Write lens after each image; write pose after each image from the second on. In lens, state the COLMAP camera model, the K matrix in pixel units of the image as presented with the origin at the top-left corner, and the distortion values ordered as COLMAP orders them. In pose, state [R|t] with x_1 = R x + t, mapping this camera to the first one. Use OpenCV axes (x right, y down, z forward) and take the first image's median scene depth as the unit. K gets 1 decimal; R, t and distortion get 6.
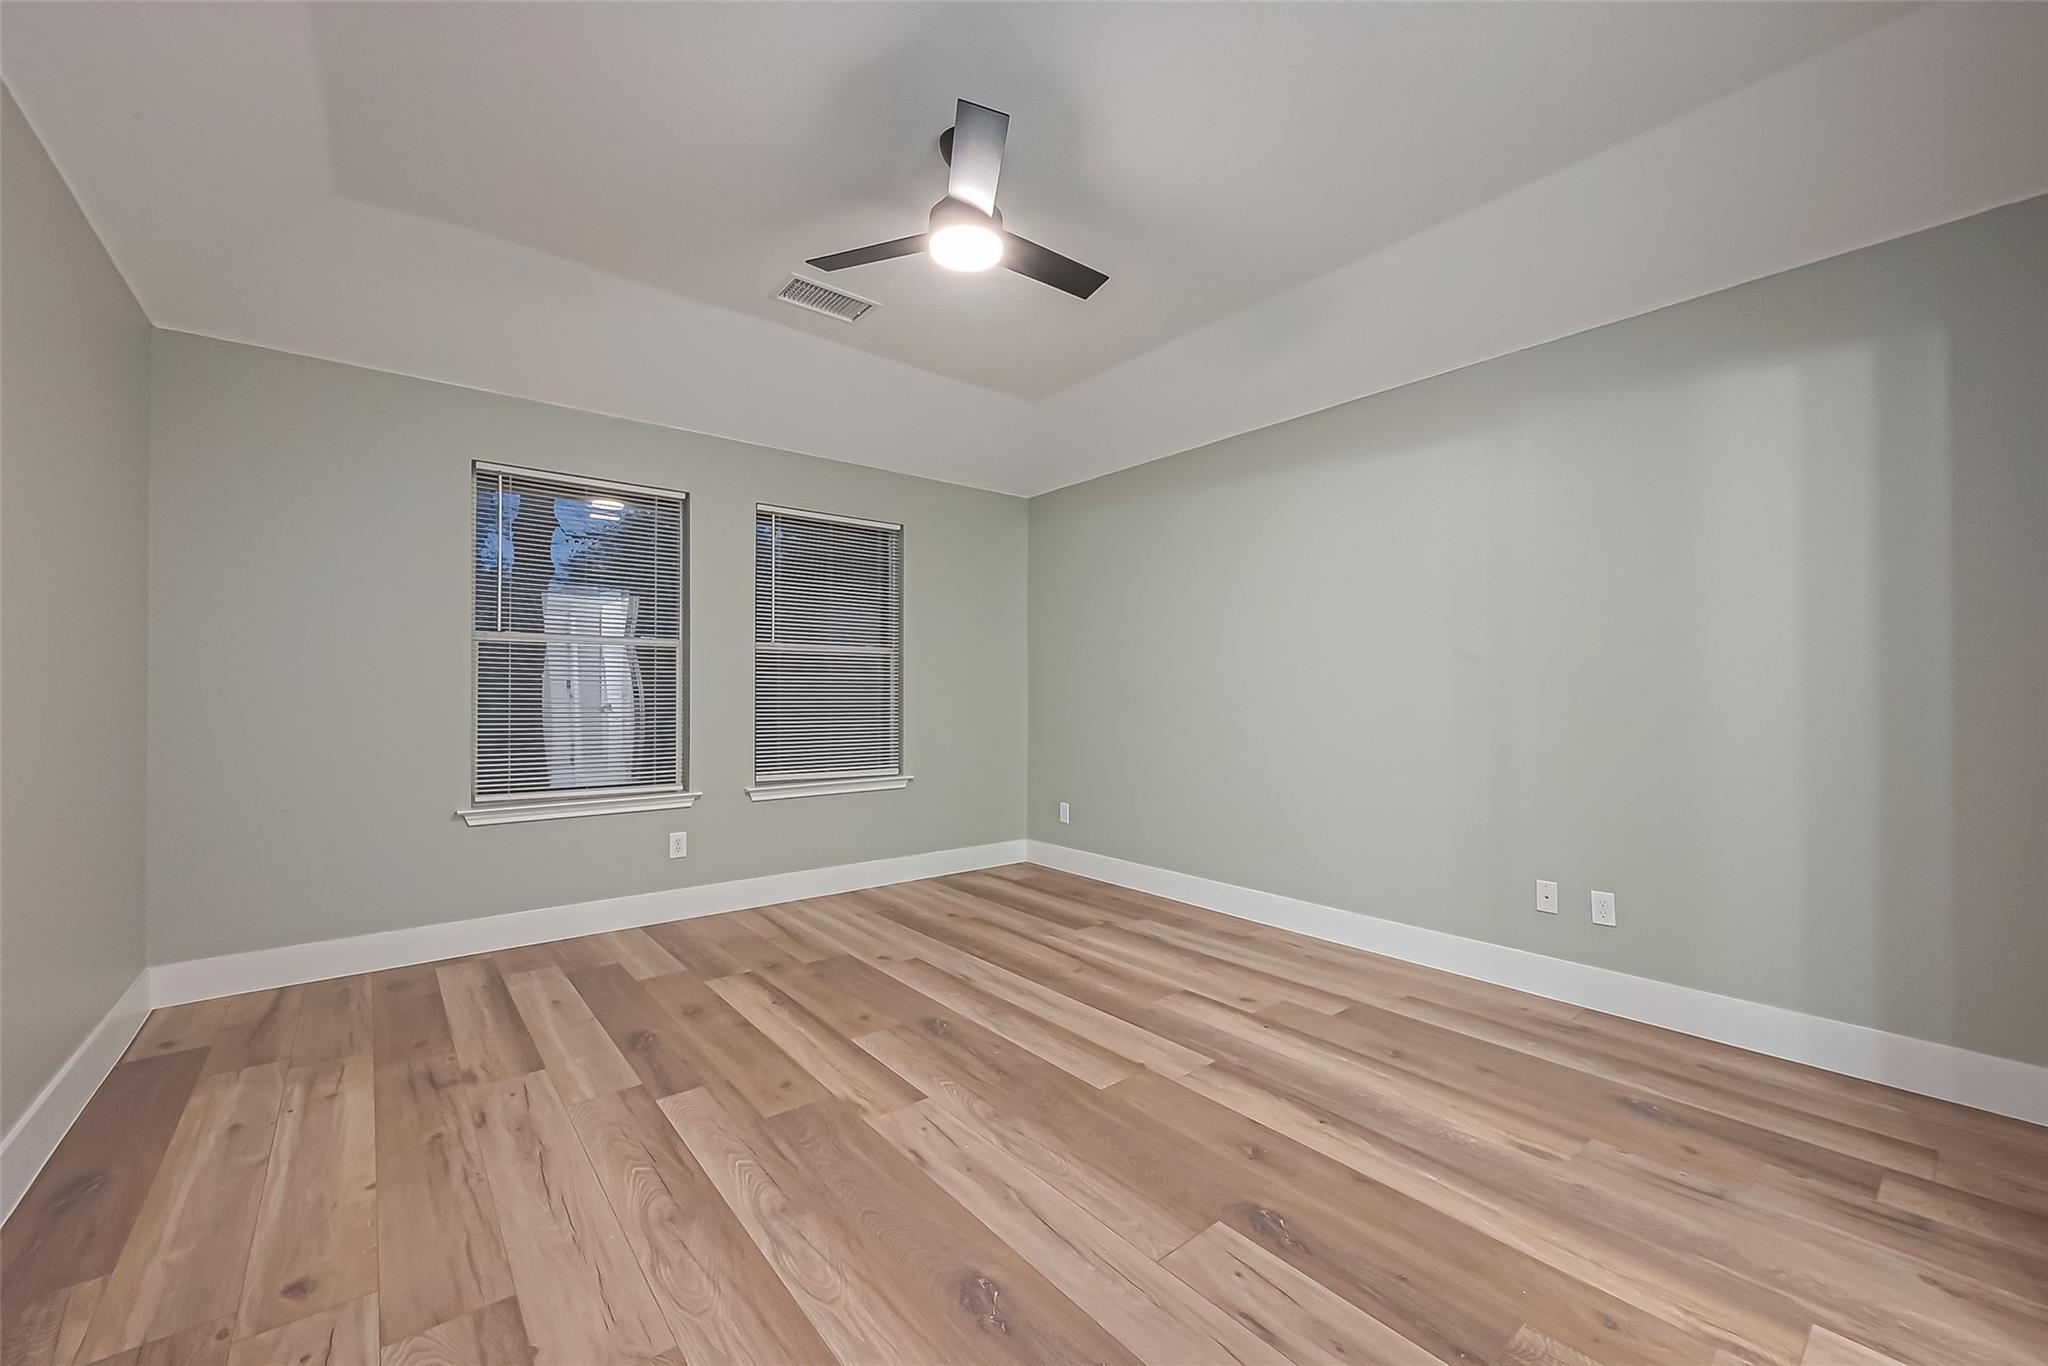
lens RADIAL K [[804.4, 0, 1027.4], [0, 804.4, 688.3], [0, 0, 1]] dist [0.002924, 0.000719]
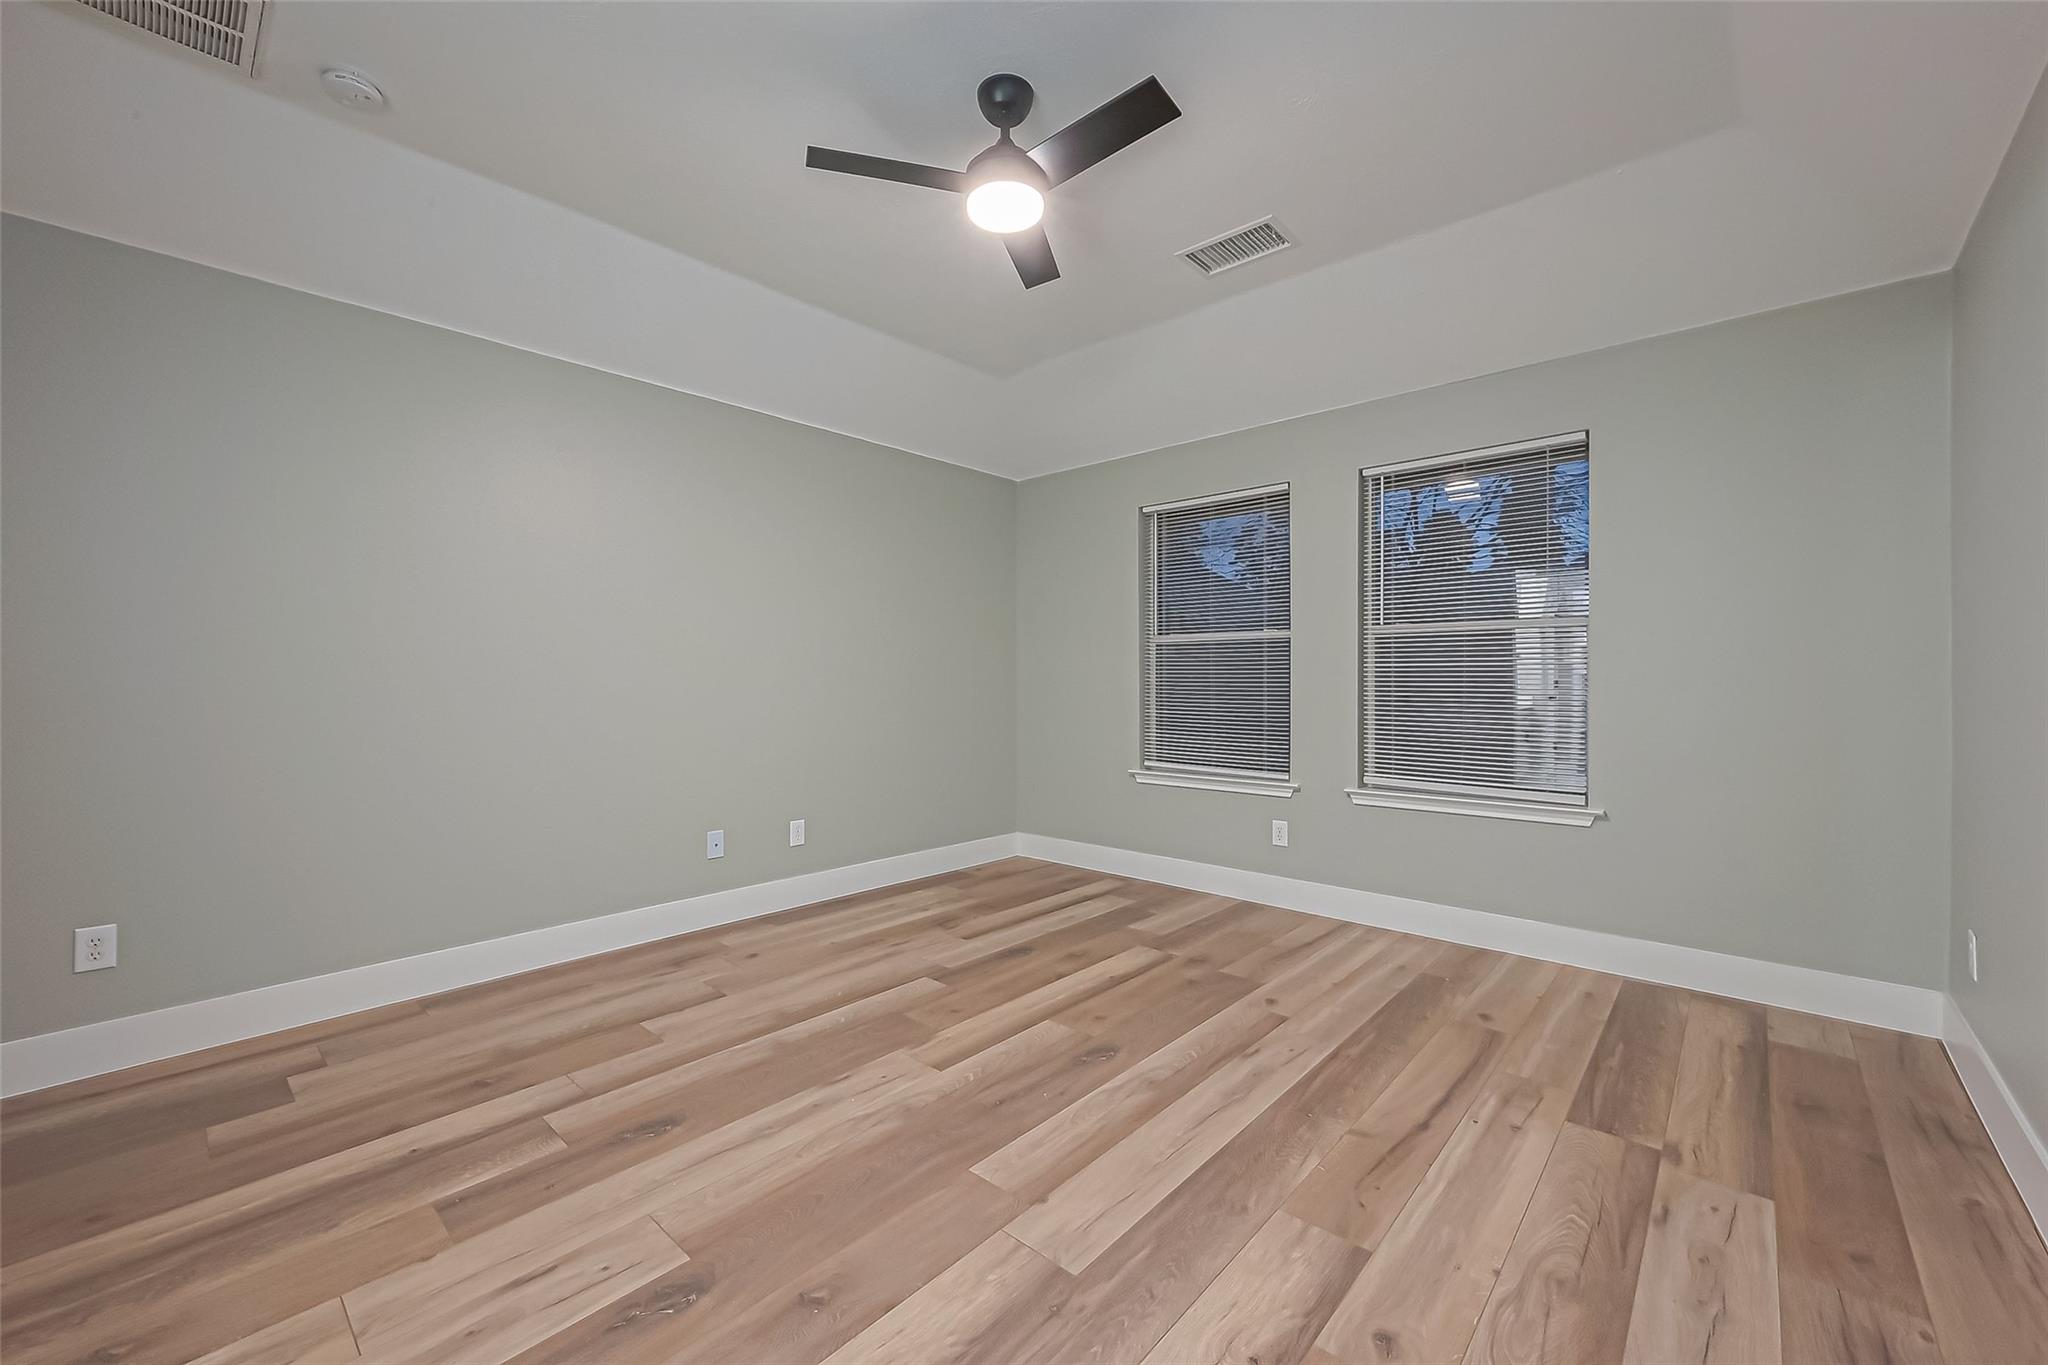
lens RADIAL K [[804.4, 0, 1028.2], [0, 804.4, 682.2], [0, 0, 1]] dist [0.002924, 0.000719]
pose [[0.152456, 0.000303, -0.988310, 0.677334], [0.006755, 0.999976, 0.001349, 0.000870], [0.988287, -0.006882, 0.152450, 0.697644]]
